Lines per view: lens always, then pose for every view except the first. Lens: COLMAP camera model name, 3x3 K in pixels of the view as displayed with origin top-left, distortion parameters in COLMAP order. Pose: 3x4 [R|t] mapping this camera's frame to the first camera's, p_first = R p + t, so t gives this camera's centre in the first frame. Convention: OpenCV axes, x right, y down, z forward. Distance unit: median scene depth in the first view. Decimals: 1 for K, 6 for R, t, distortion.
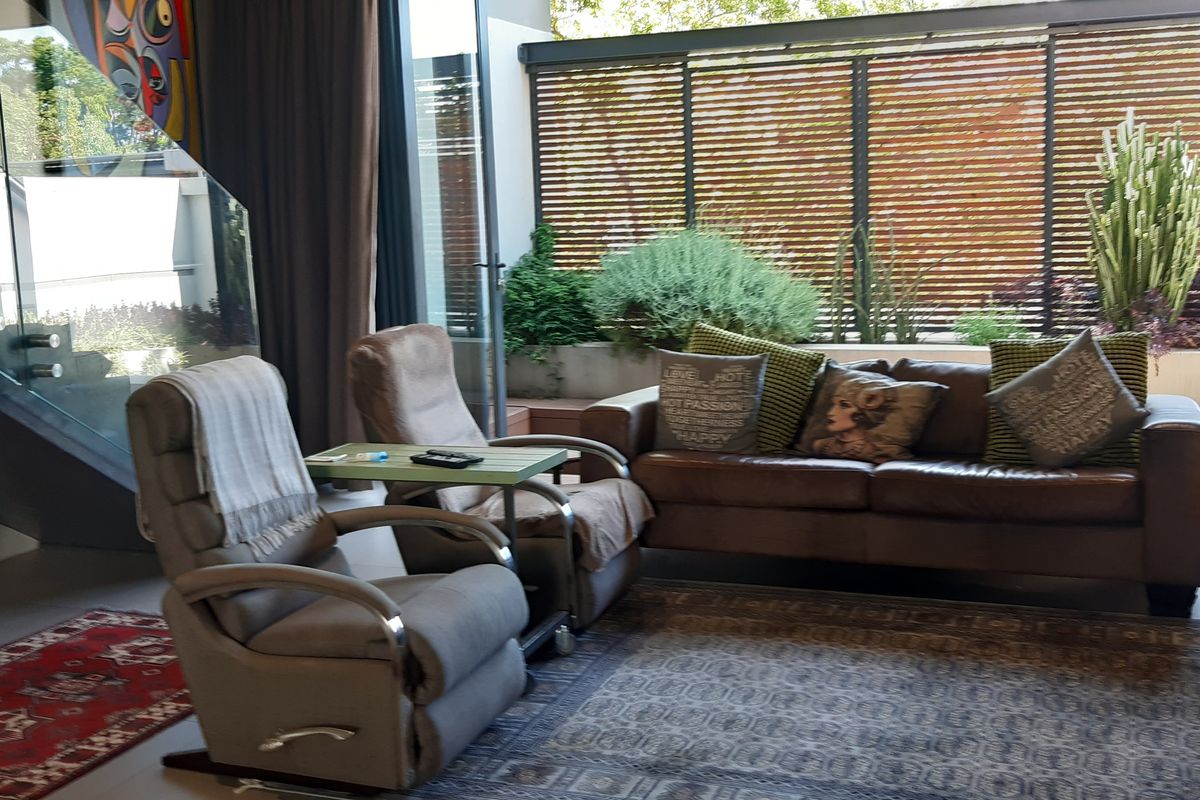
lens RADIAL K [[1333.0, 0, 610.5], [0, 1333.0, 399.5], [0, 0, 1]] dist [0.143480, -0.375524]
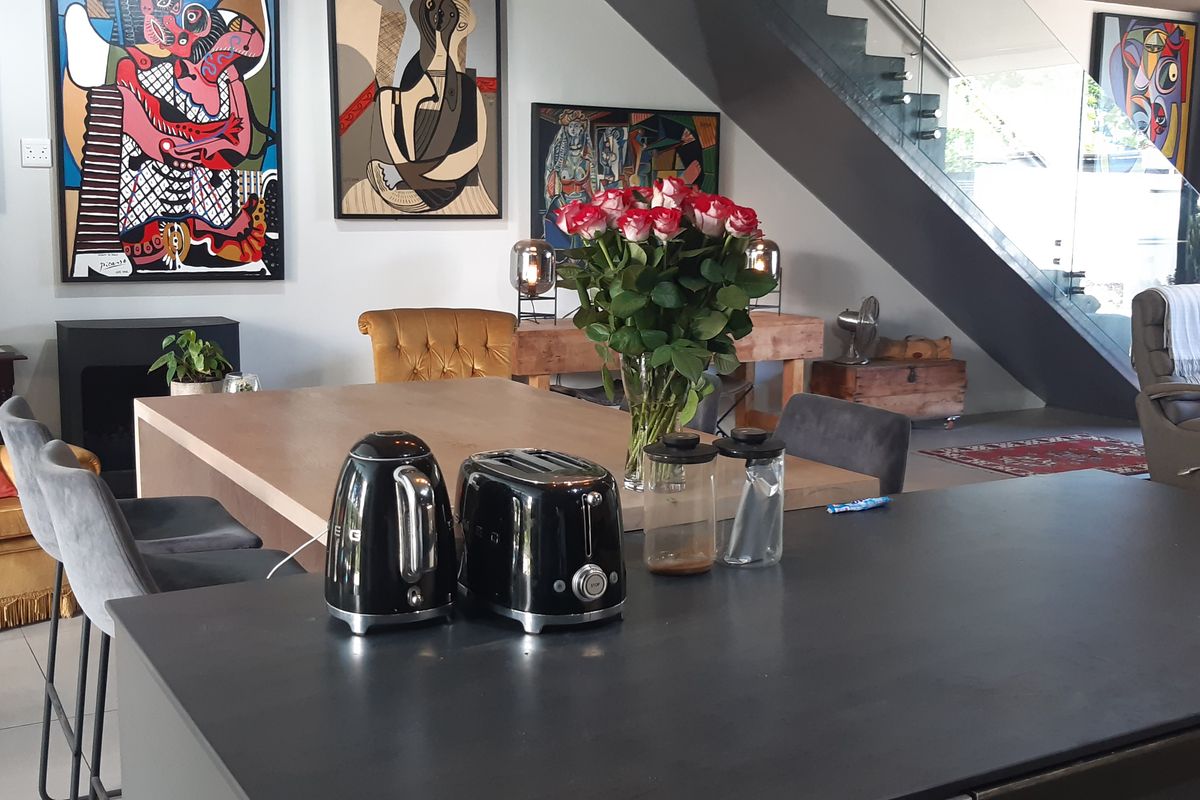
lens RADIAL K [[1333.0, 0, 610.5], [0, 1333.0, 399.5], [0, 0, 1]] dist [0.143480, -0.375524]
pose [[0.778846, 0.129673, -0.613665, 0.179279], [-0.125180, 0.990848, 0.050501, 0.089995], [0.614597, 0.037486, 0.787950, -0.655269]]
